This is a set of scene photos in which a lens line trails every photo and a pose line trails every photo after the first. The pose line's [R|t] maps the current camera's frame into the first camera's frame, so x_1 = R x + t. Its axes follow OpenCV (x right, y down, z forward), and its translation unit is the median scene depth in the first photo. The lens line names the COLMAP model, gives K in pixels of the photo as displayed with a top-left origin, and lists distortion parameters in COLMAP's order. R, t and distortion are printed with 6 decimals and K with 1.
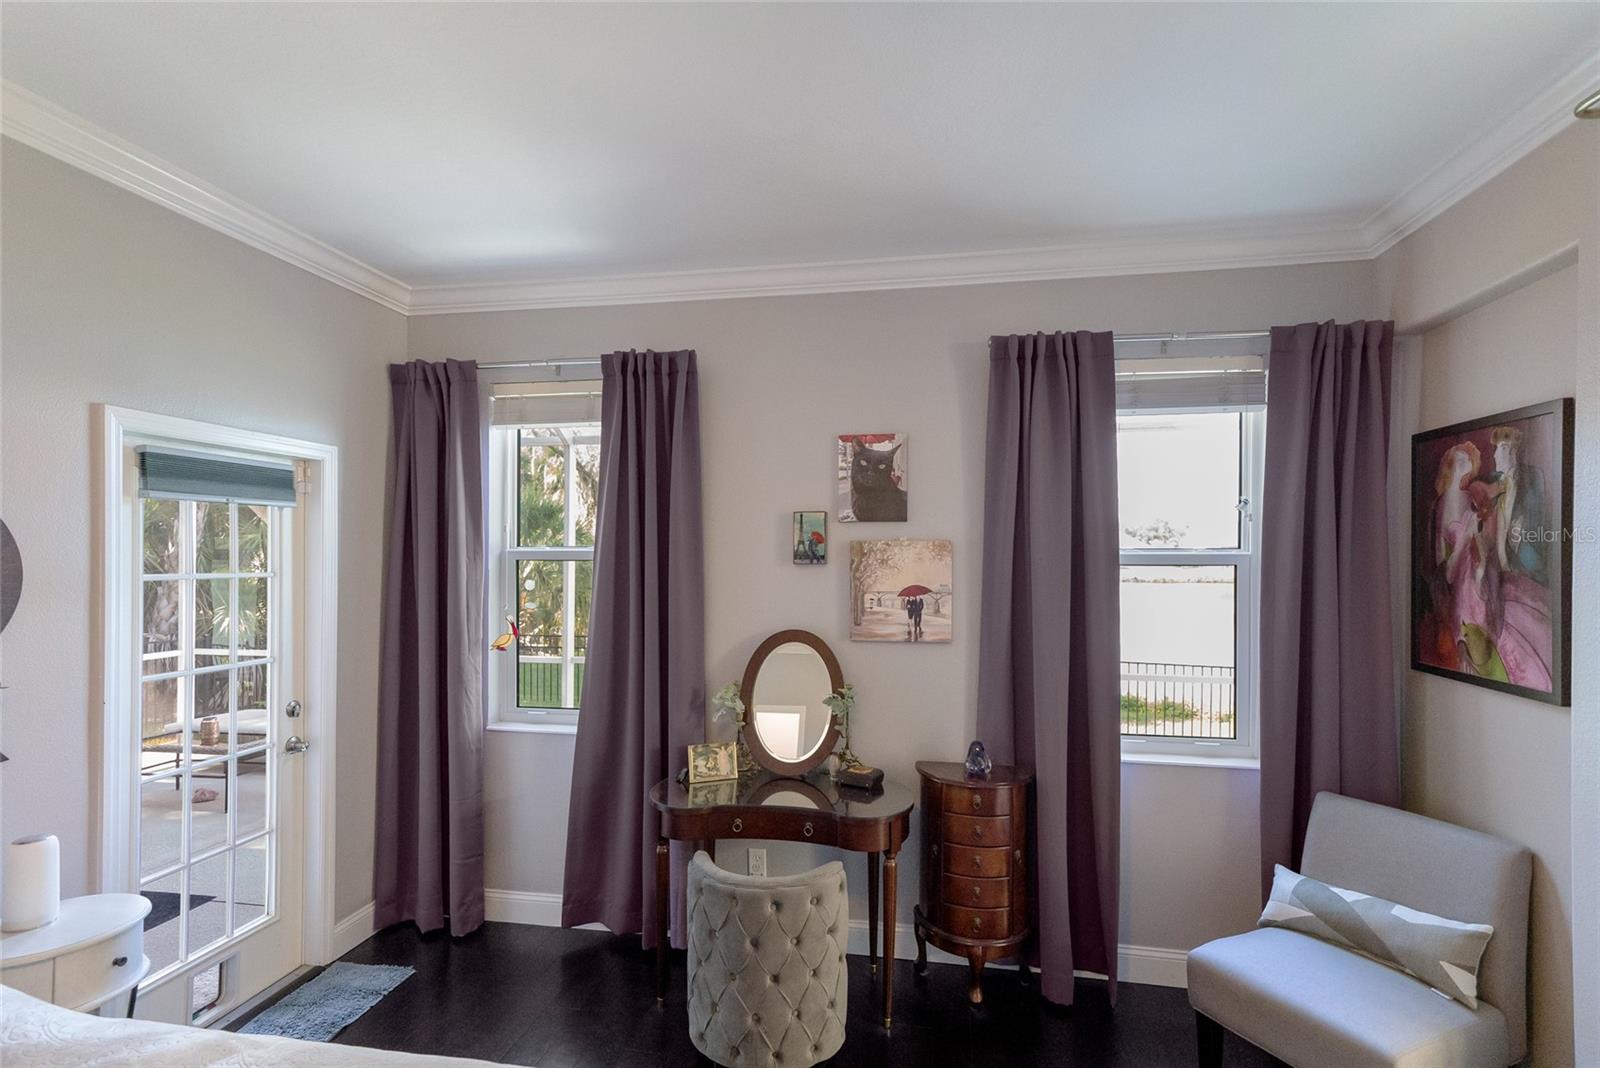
lens RADIAL K [[775.6, 0, 795.1], [0, 775.6, 558.9], [0, 0, 1]] dist [0.014396, 0.000093]
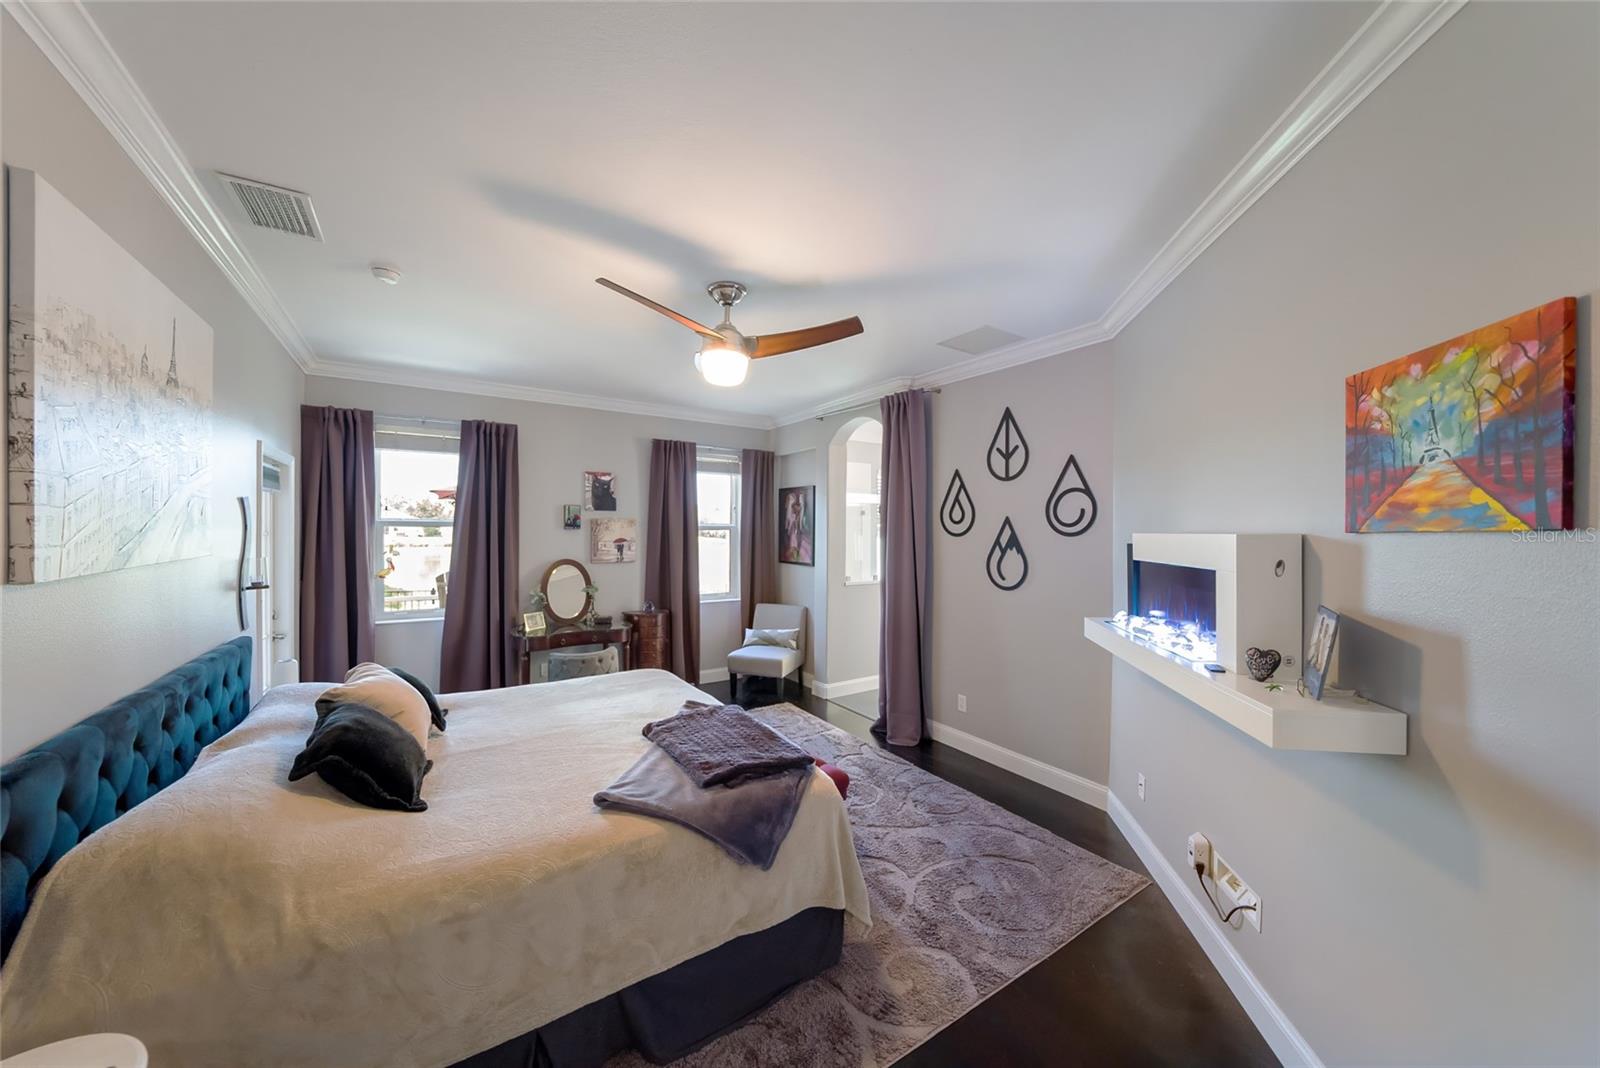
lens RADIAL K [[556.8, 0, 797.2], [0, 556.8, 529.1], [0, 0, 1]] dist [-0.017851, 0.000109]
pose [[0.718850, 0.004427, 0.695151, -0.632075], [-0.002372, 0.999990, -0.003915, 0.011811], [-0.695161, 0.001166, 0.718853, -0.586119]]
